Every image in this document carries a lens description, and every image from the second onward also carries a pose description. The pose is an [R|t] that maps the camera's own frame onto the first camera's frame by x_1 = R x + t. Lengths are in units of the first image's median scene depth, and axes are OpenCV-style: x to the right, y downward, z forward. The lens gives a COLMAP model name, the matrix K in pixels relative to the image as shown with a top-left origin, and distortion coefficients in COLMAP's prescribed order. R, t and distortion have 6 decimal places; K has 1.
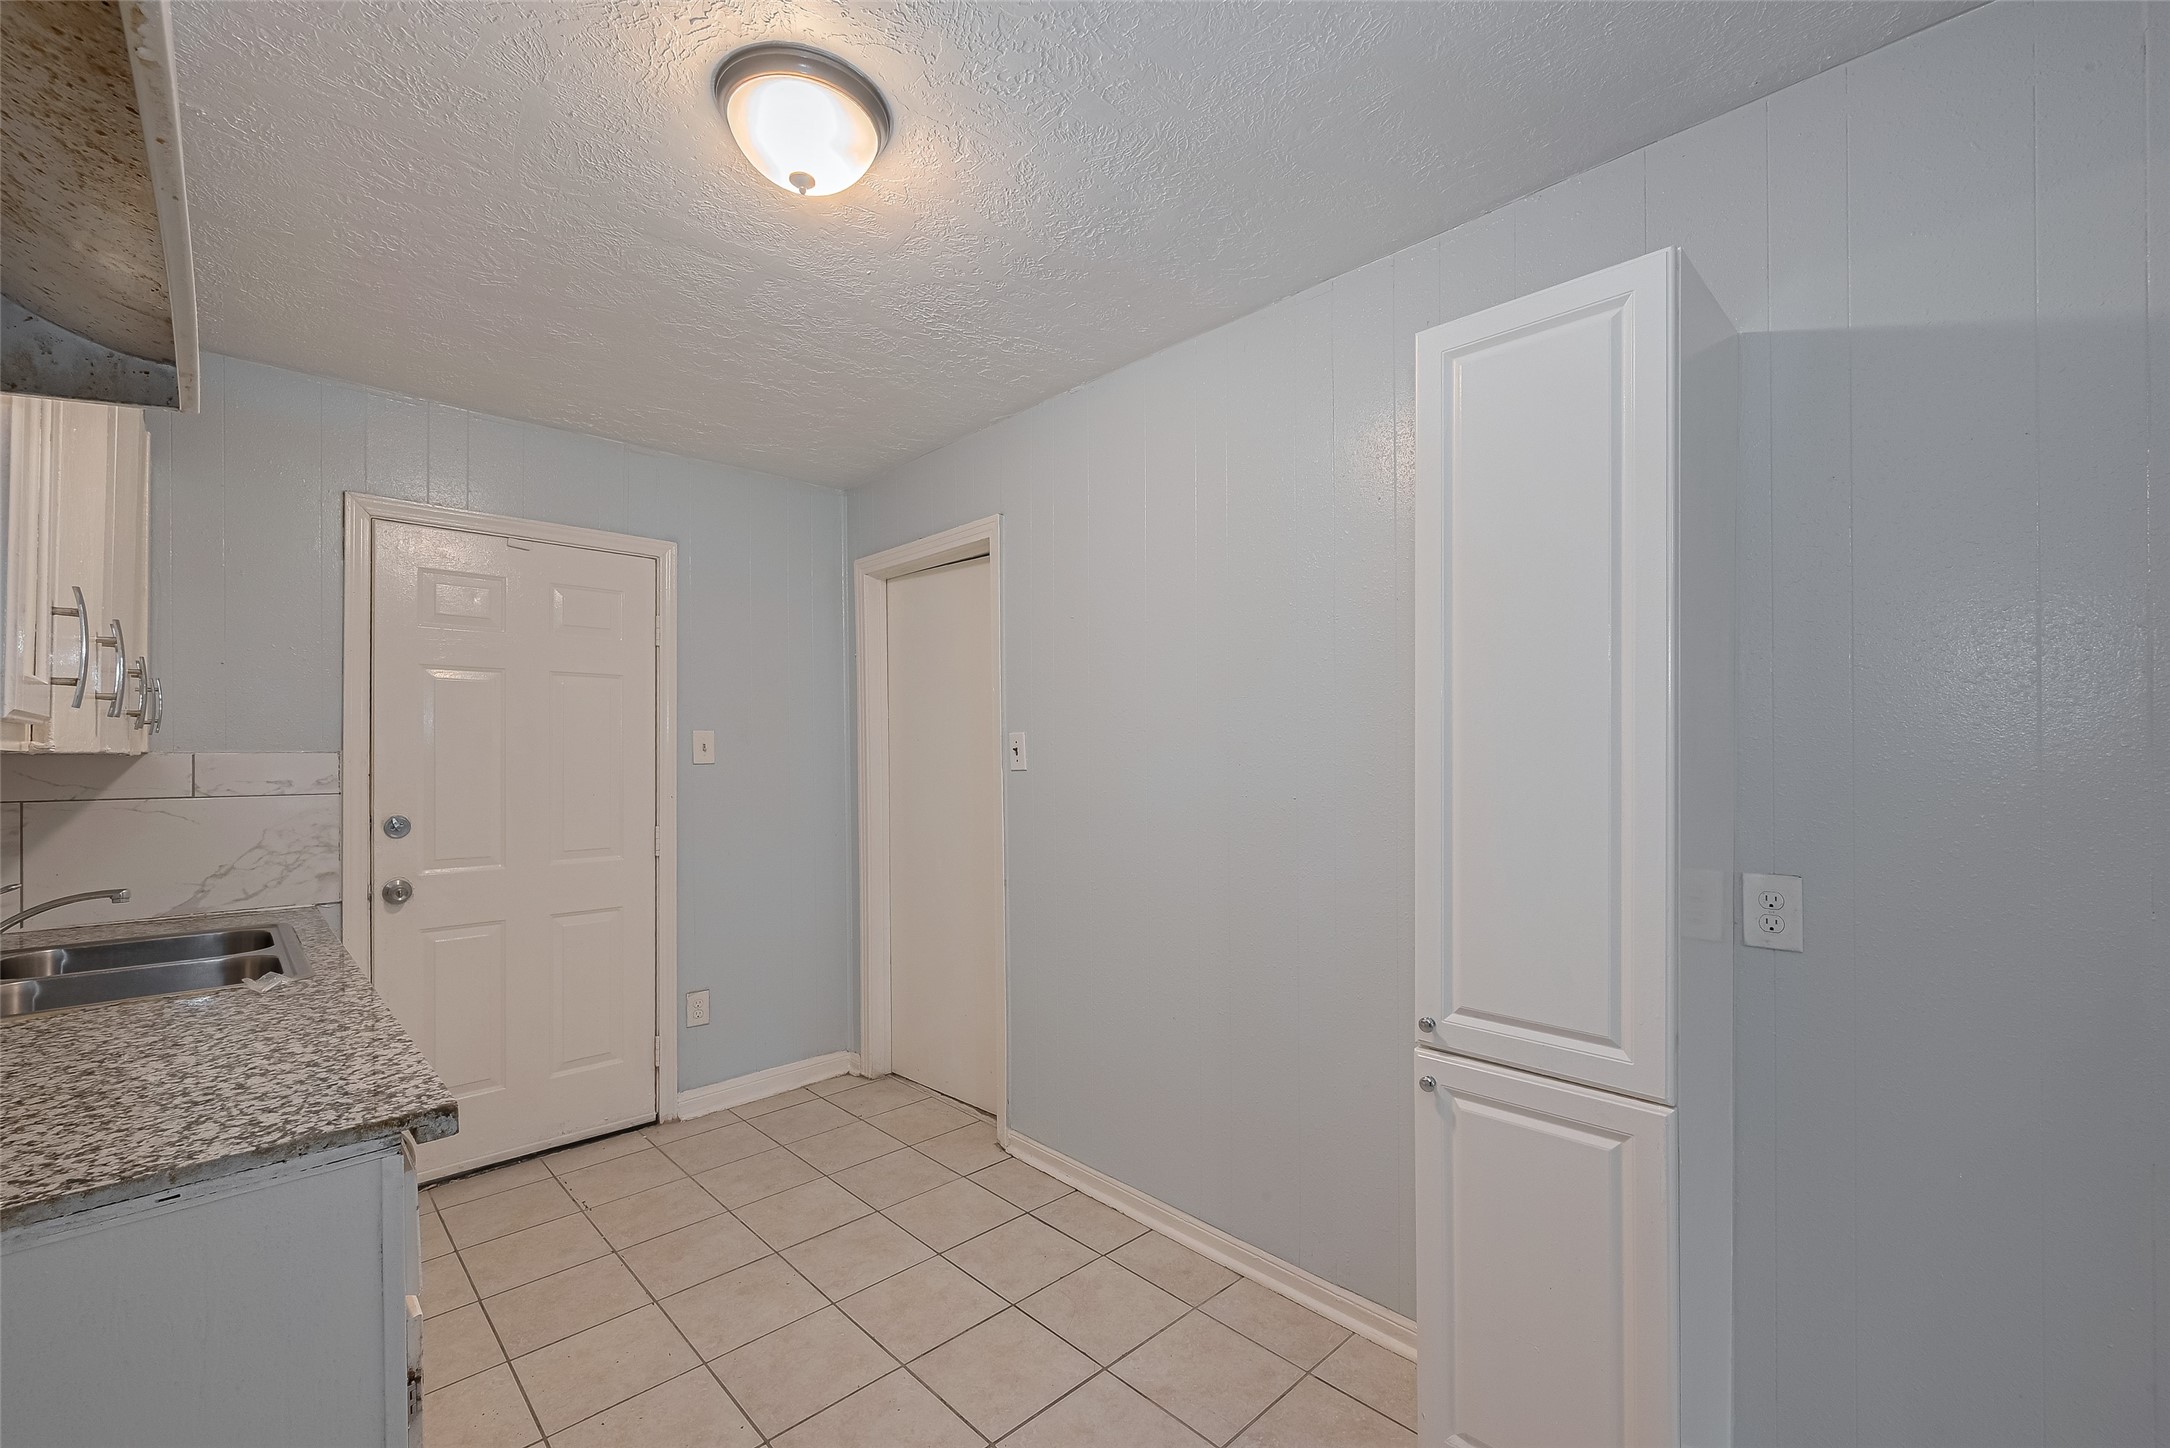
lens RADIAL K [[889.2, 0, 1083.6], [0, 889.2, 758.6], [0, 0, 1]] dist [0.000195, -0.000001]
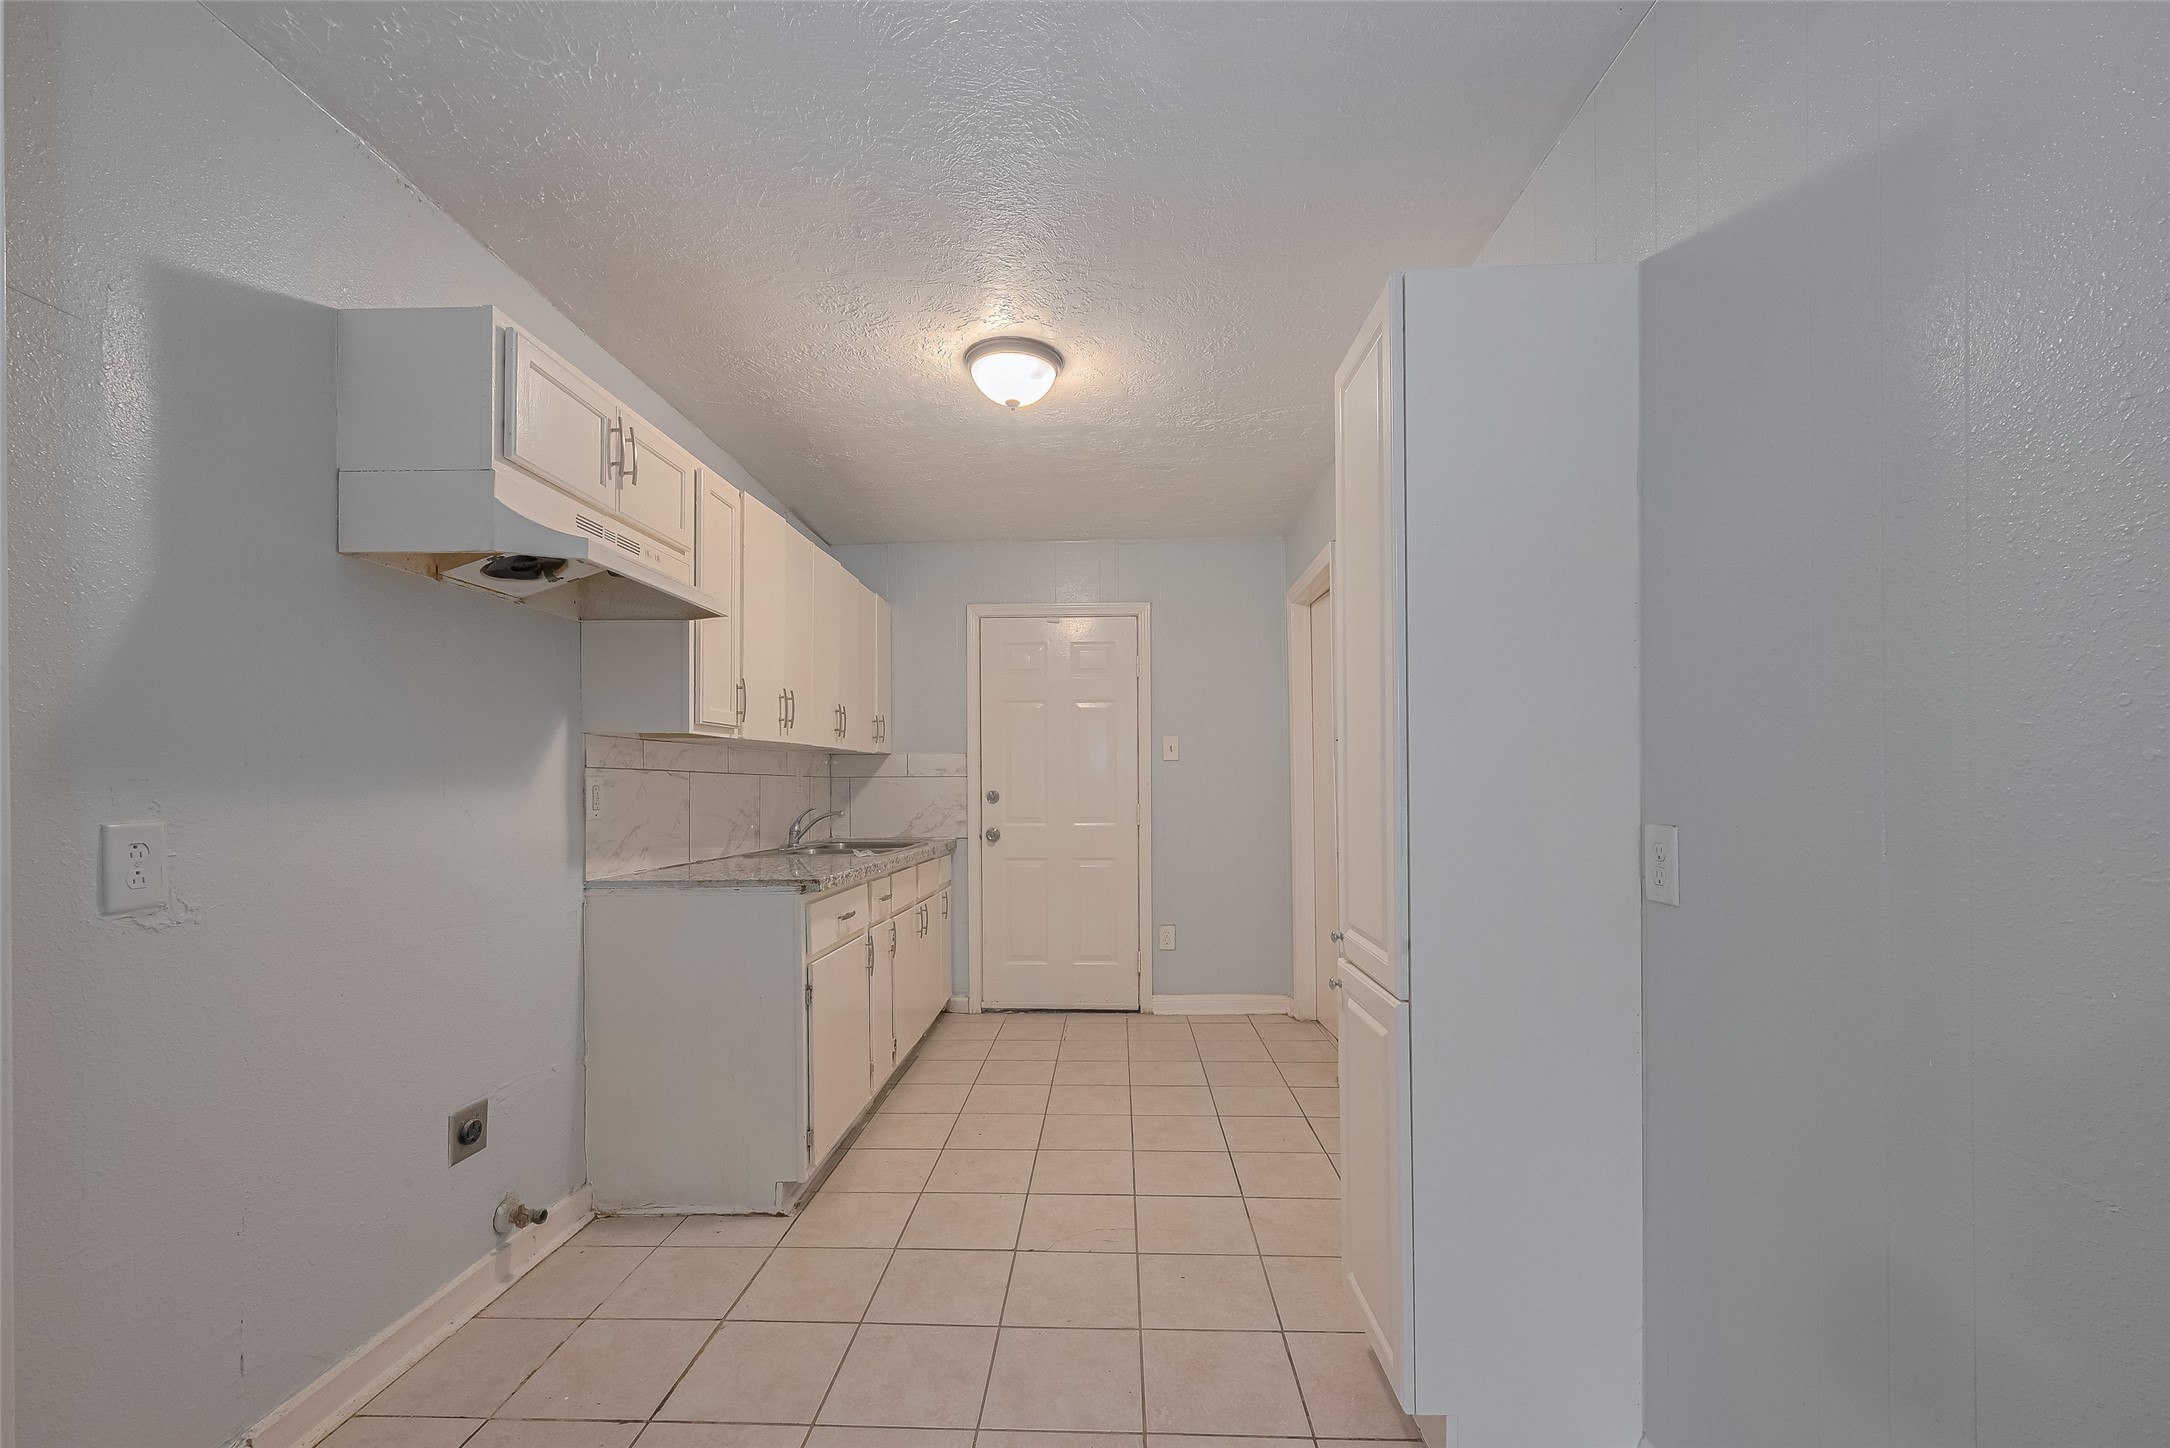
lens RADIAL K [[882.1, 0, 1092.4], [0, 882.1, 795.7], [0, 0, 1]] dist [0.000363, 0.000143]
pose [[0.704333, 0.011961, -0.709769, 0.563903], [0.000424, 0.999851, 0.017270, 0.045094], [0.709869, -0.012465, 0.704223, -0.057477]]
